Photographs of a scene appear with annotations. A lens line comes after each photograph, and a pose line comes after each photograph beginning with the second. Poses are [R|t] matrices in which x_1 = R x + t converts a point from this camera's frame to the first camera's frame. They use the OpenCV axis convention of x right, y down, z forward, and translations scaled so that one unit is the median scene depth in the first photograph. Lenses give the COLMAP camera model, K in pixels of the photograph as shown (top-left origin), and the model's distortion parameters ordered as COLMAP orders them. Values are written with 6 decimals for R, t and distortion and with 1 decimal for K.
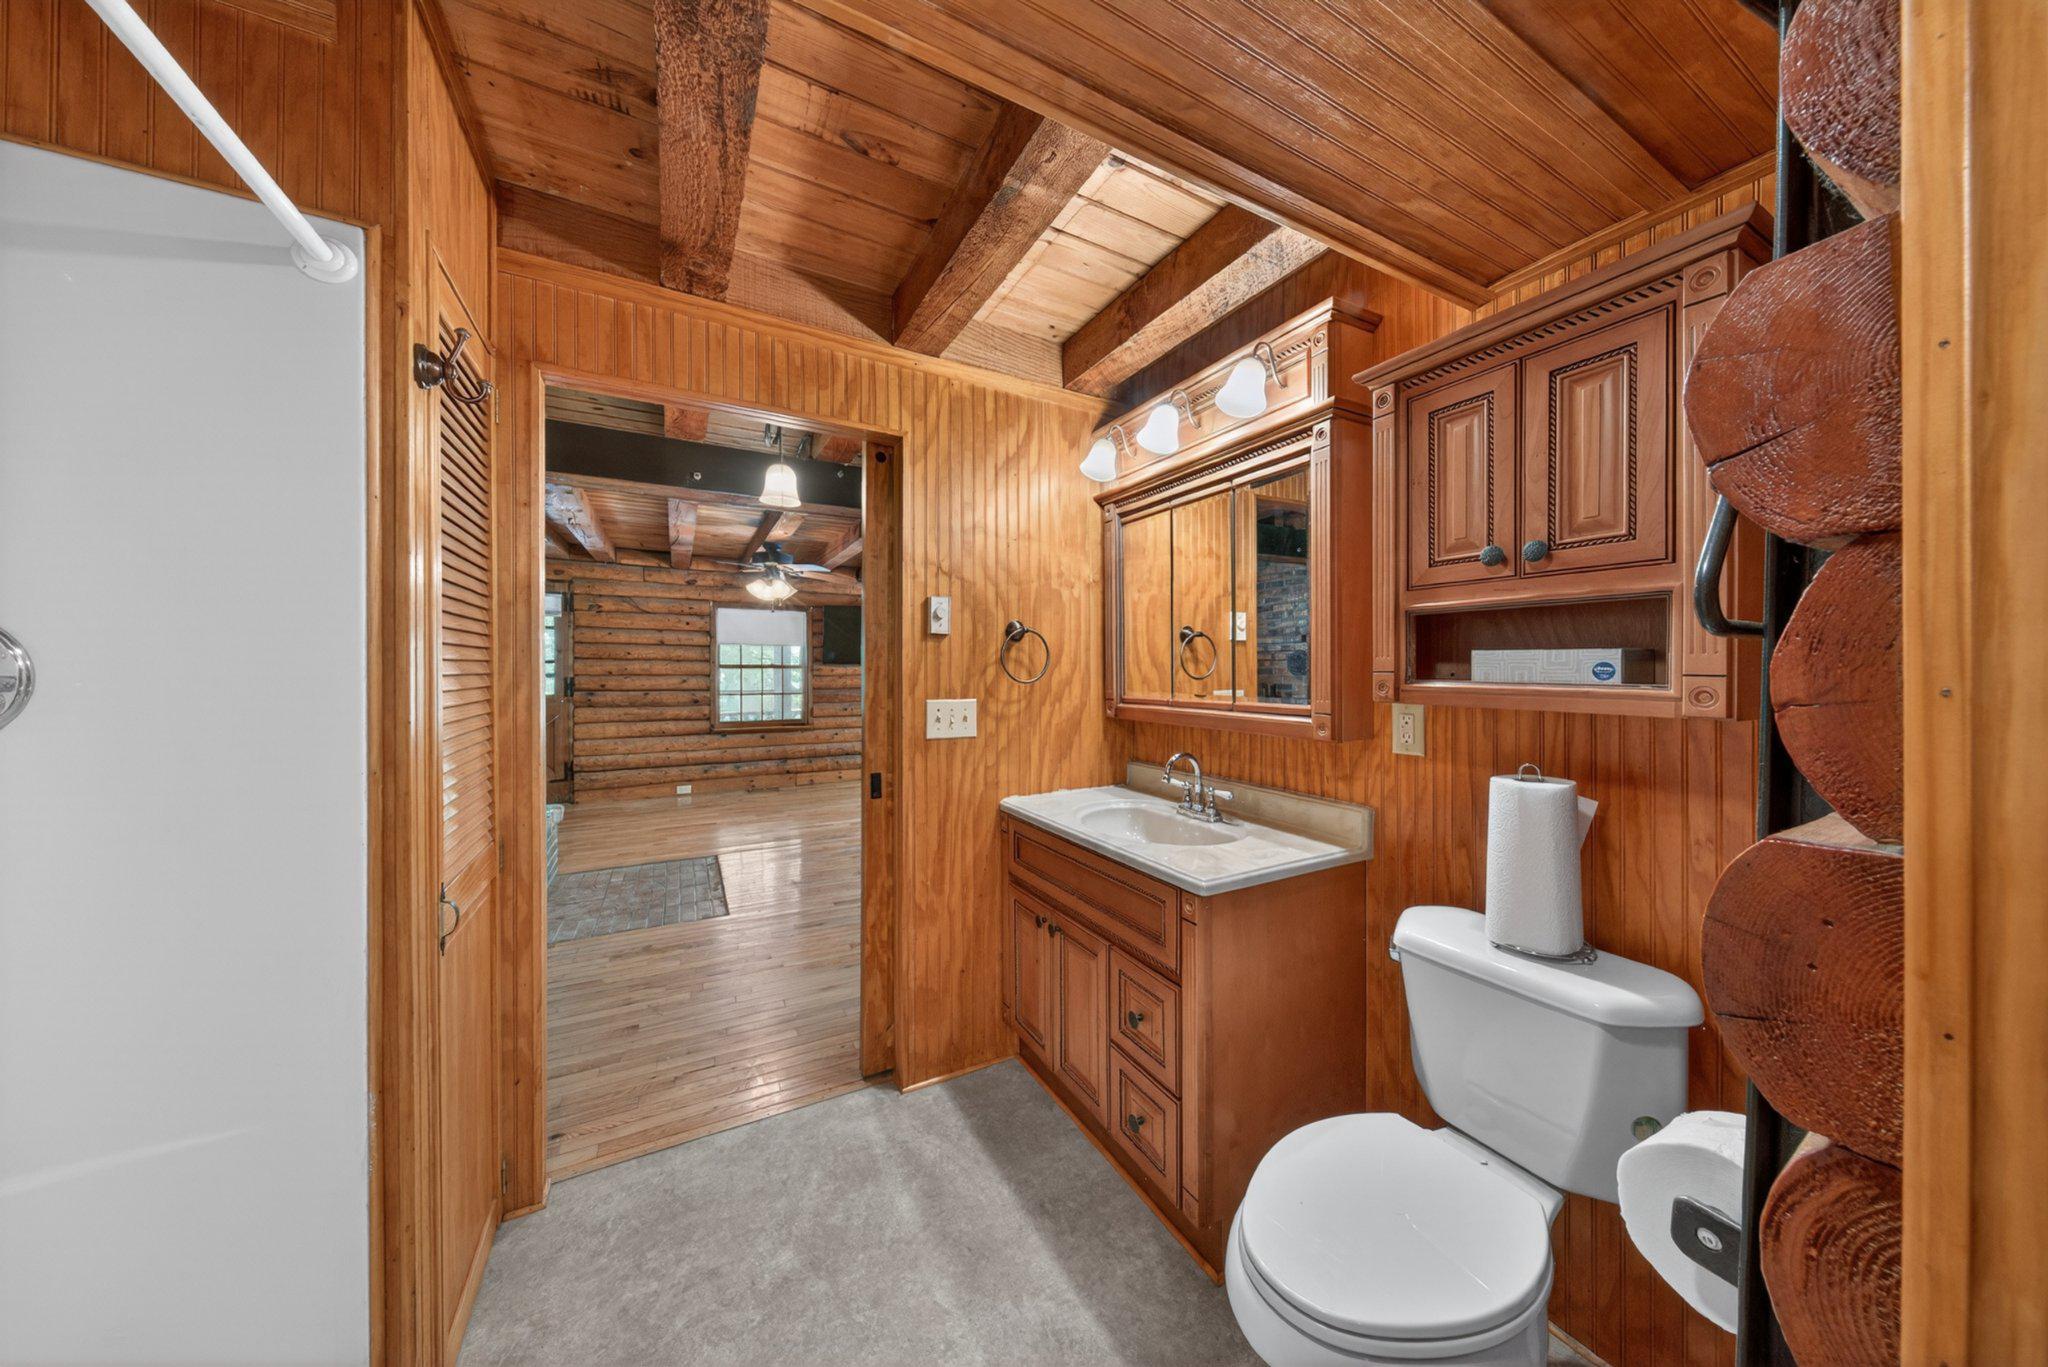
lens RADIAL K [[648.2, 0, 1031.1], [0, 648.2, 671.8], [0, 0, 1]] dist [0.006450, -0.003237]
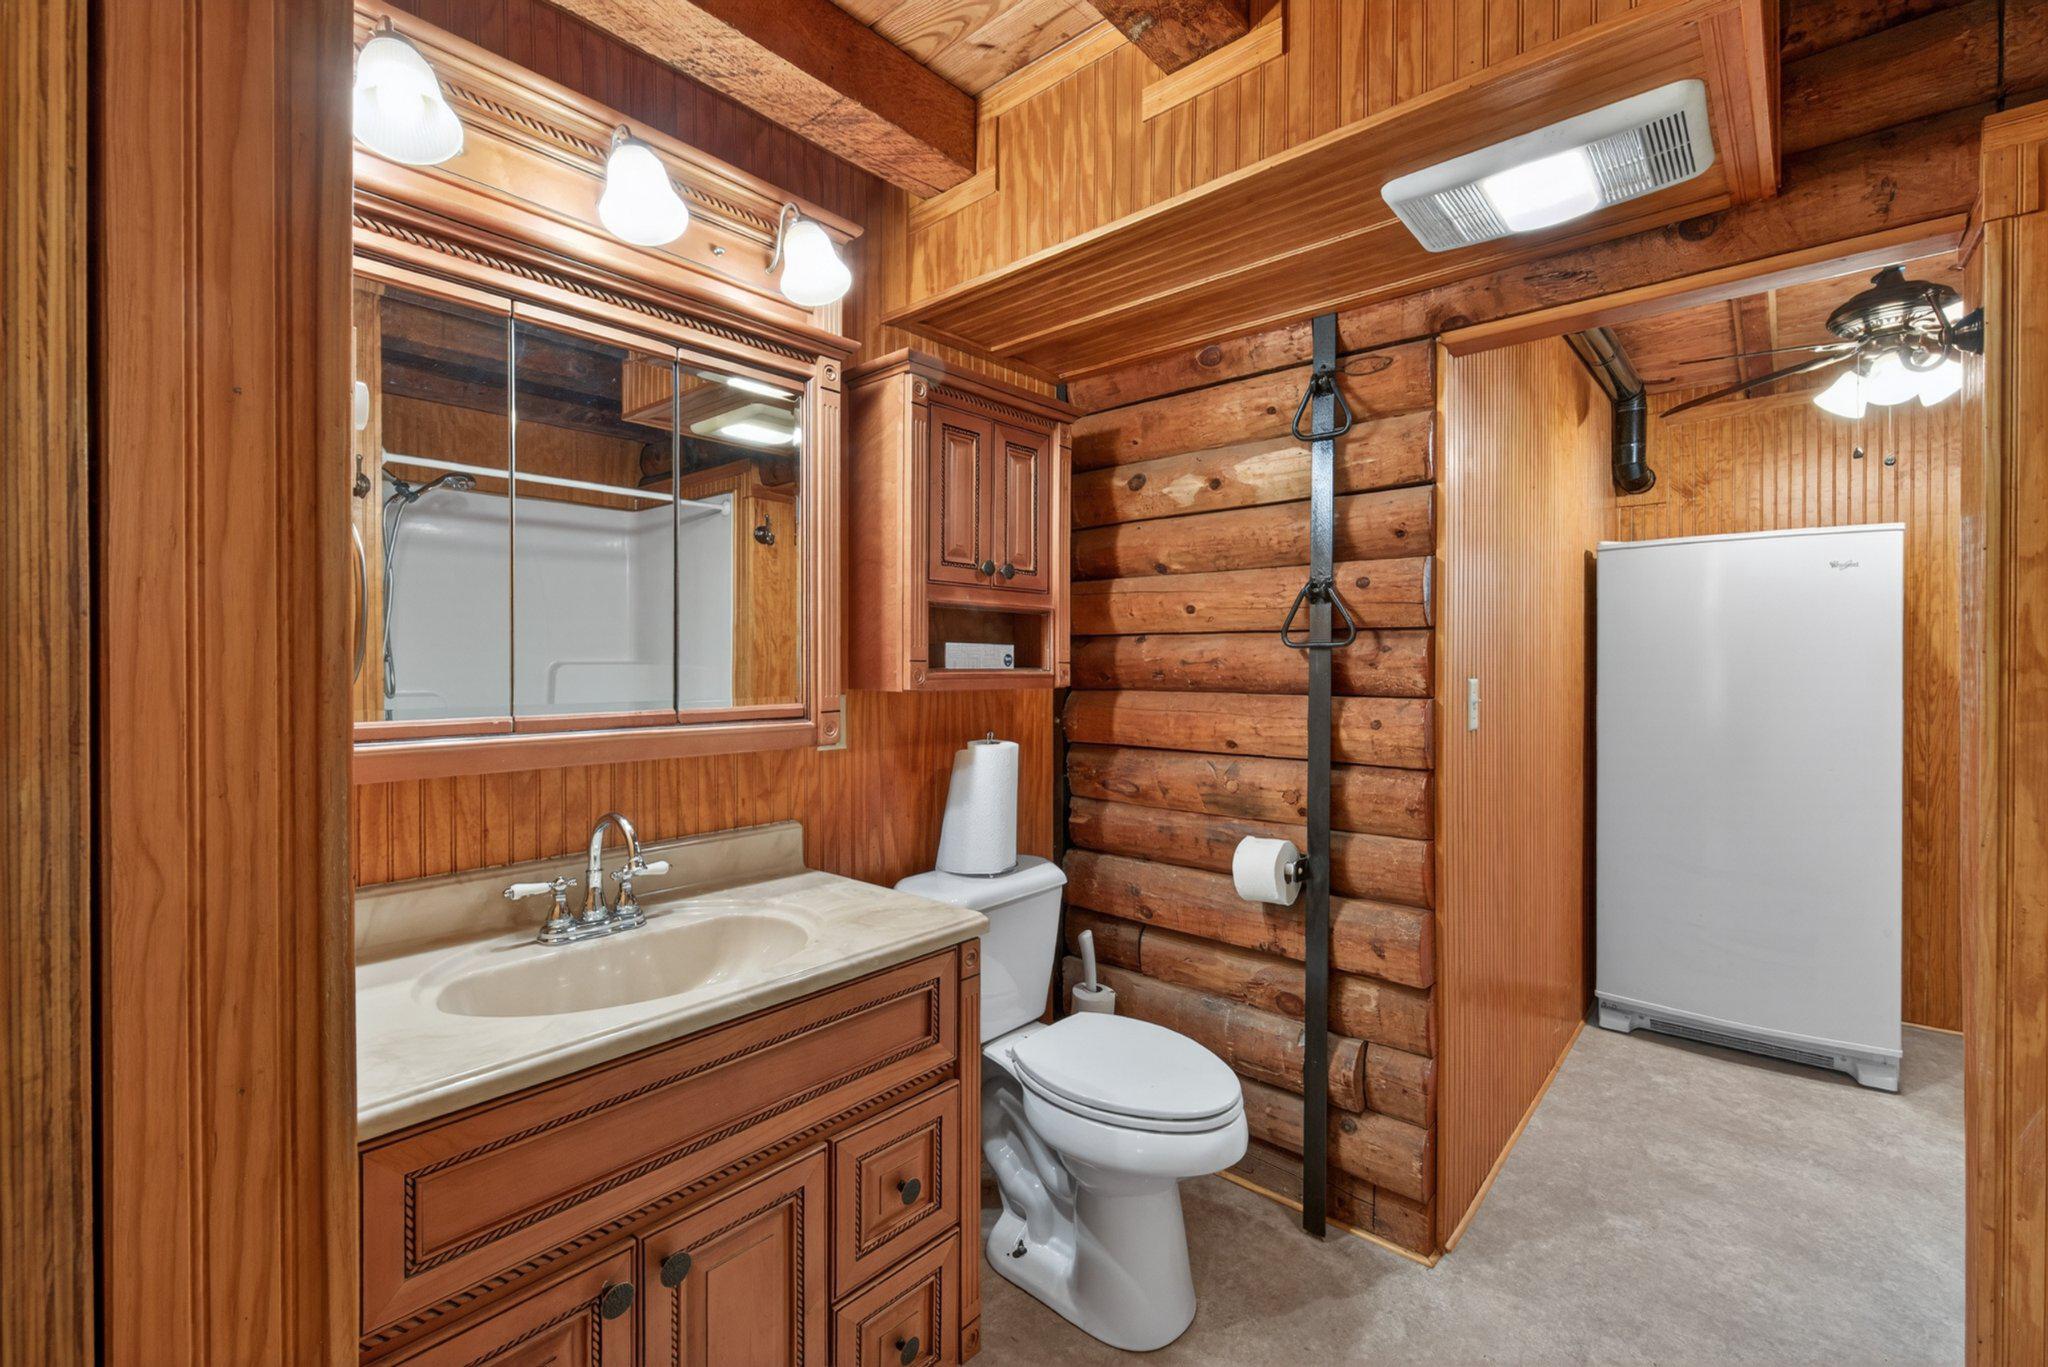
lens RADIAL K [[875.6, 0, 1035.7], [0, 875.6, 667.6], [0, 0, 1]] dist [0.012083, 0.000238]
pose [[-0.347520, -0.008158, 0.937637, -0.748966], [0.000023, 0.999962, 0.008709, -0.001309], [-0.937673, 0.003049, -0.347507, 1.241938]]
